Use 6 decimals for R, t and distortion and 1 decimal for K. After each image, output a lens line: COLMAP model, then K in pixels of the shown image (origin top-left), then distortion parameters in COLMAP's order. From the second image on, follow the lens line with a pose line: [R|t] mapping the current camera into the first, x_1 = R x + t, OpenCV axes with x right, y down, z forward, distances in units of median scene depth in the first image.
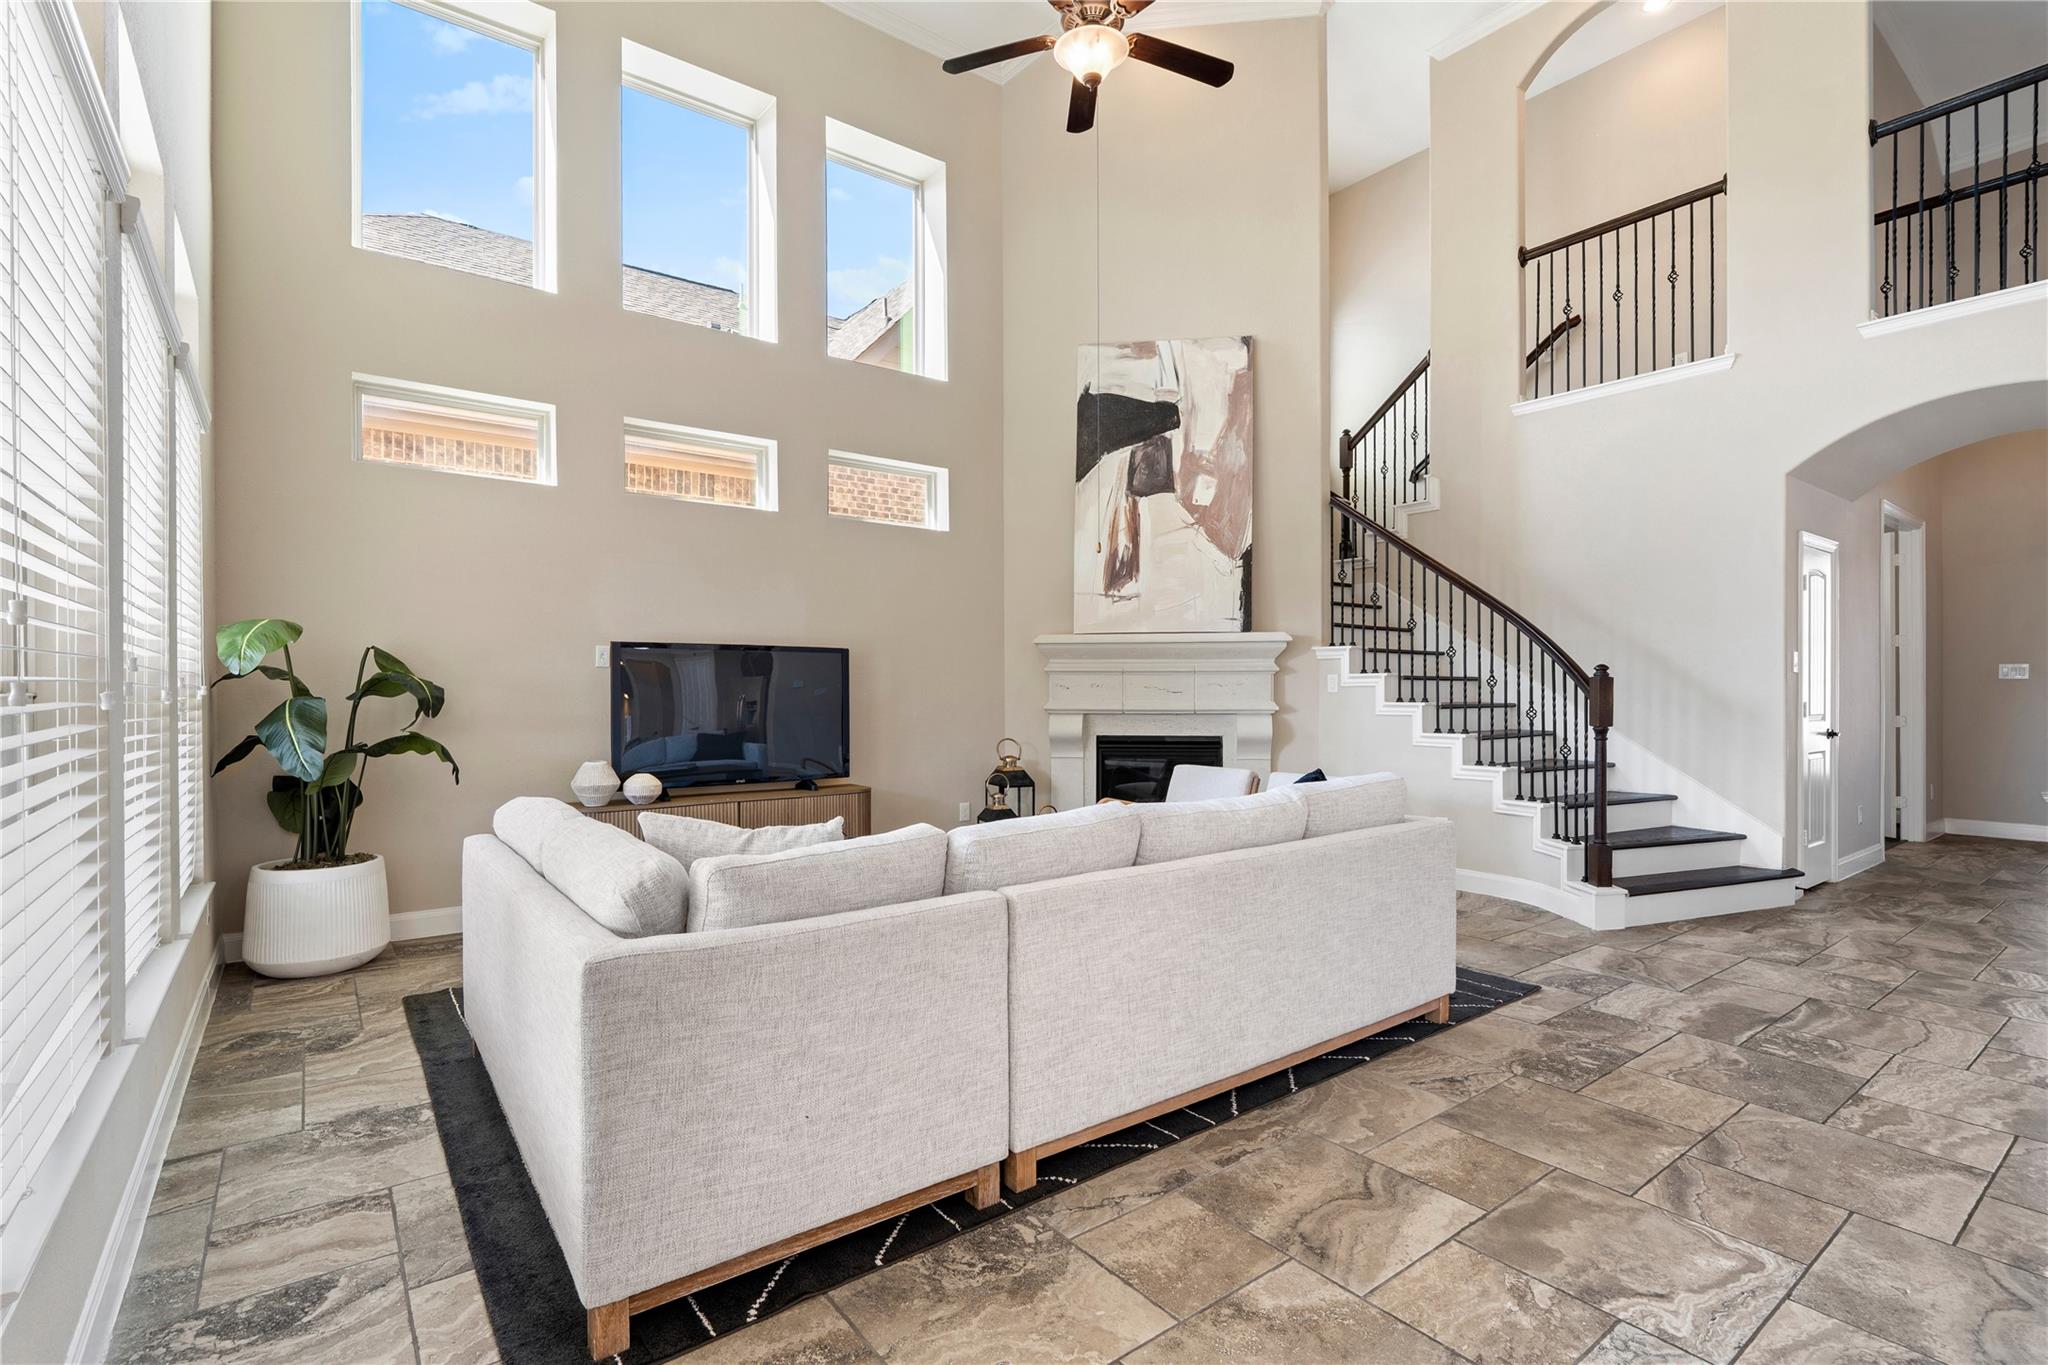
lens RADIAL K [[945.1, 0, 1018.4], [0, 945.1, 695.0], [0, 0, 1]] dist [-0.003919, 0.000667]
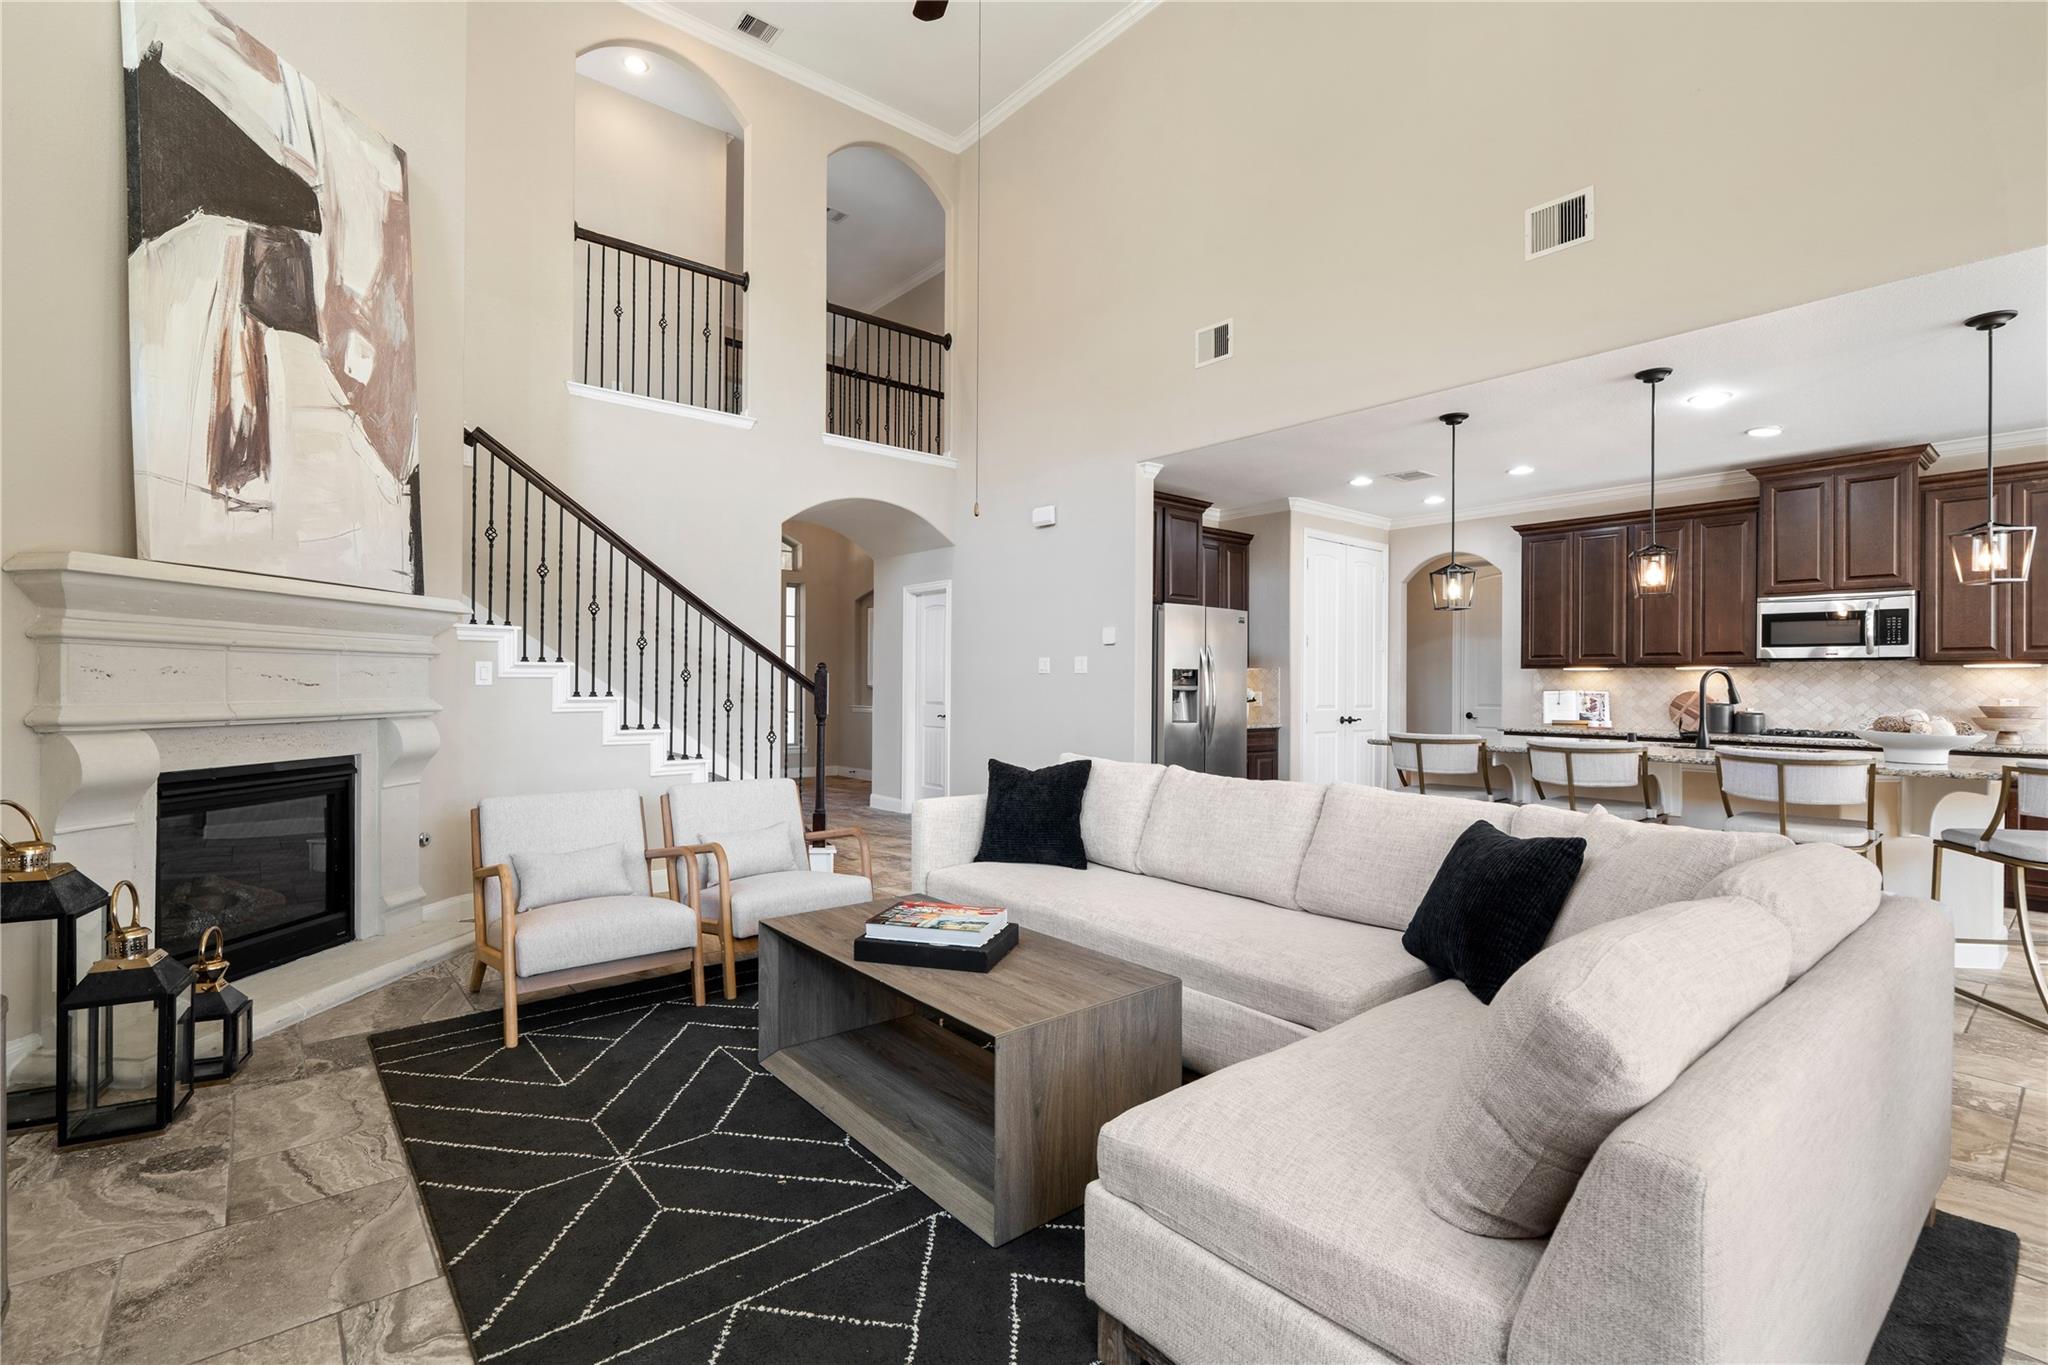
lens RADIAL K [[919.1, 0, 1024.0], [0, 919.1, 682.5], [0, 0, 1]] dist [-0.007336, 0.001624]
pose [[-0.051669, 0.002489, 0.998661, -0.498545], [-0.000707, 0.999997, -0.002529, -0.003922], [-0.998664, -0.000837, -0.051667, 0.705591]]
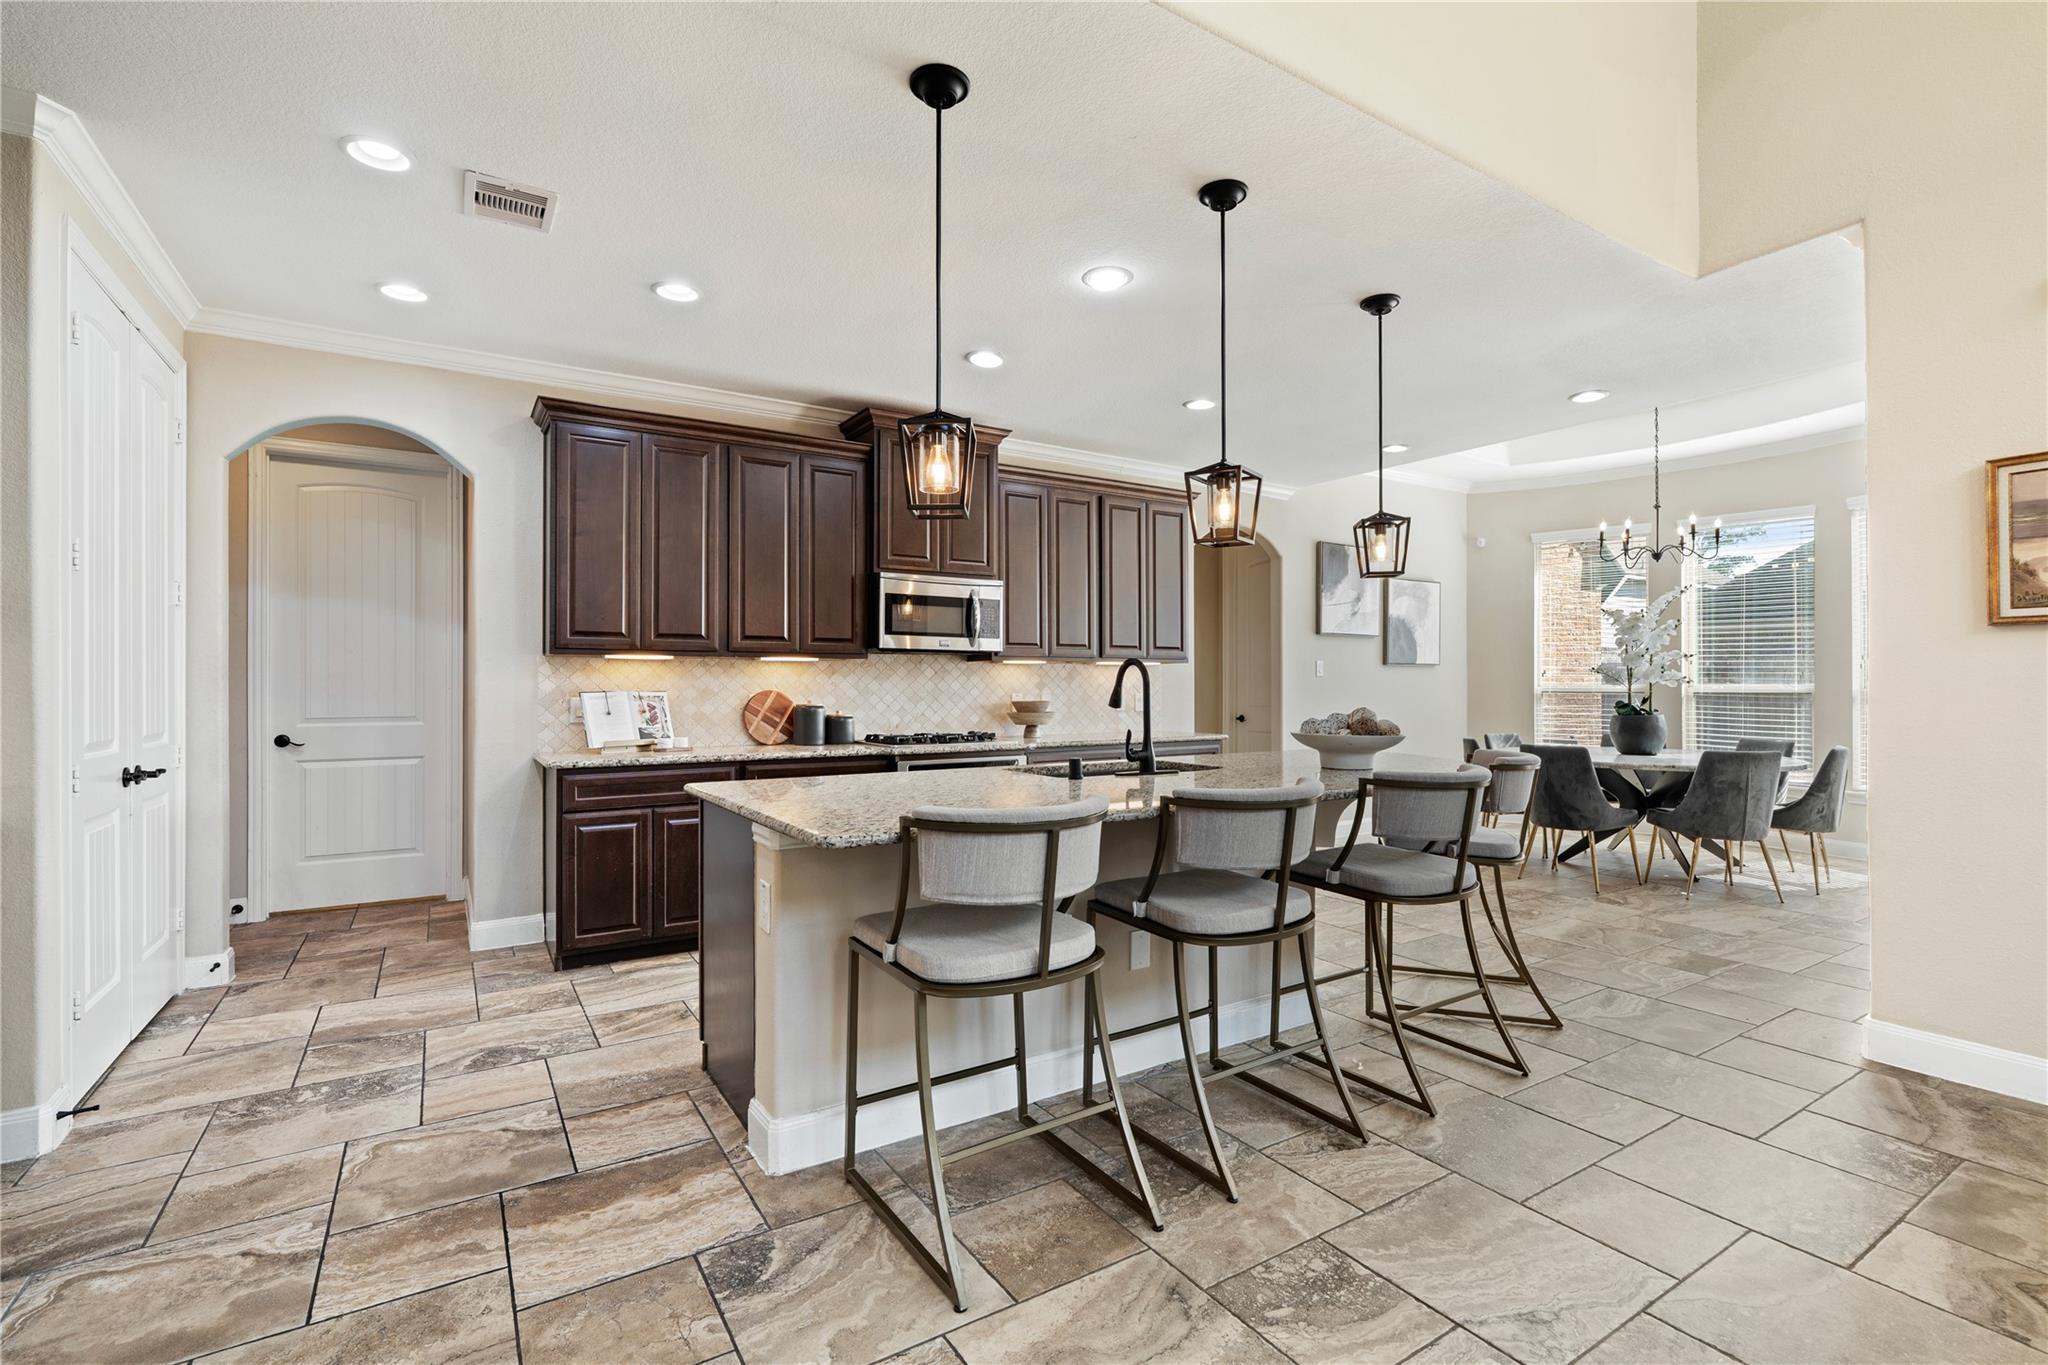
lens RADIAL K [[919.1, 0, 1024.0], [0, 919.1, 682.5], [0, 0, 1]] dist [-0.007336, 0.001624]
pose [[-0.996651, 0.002038, 0.081753, 0.353173], [0.002407, 0.999987, 0.004411, -0.006966], [-0.081743, 0.004593, -0.996643, 0.633815]]
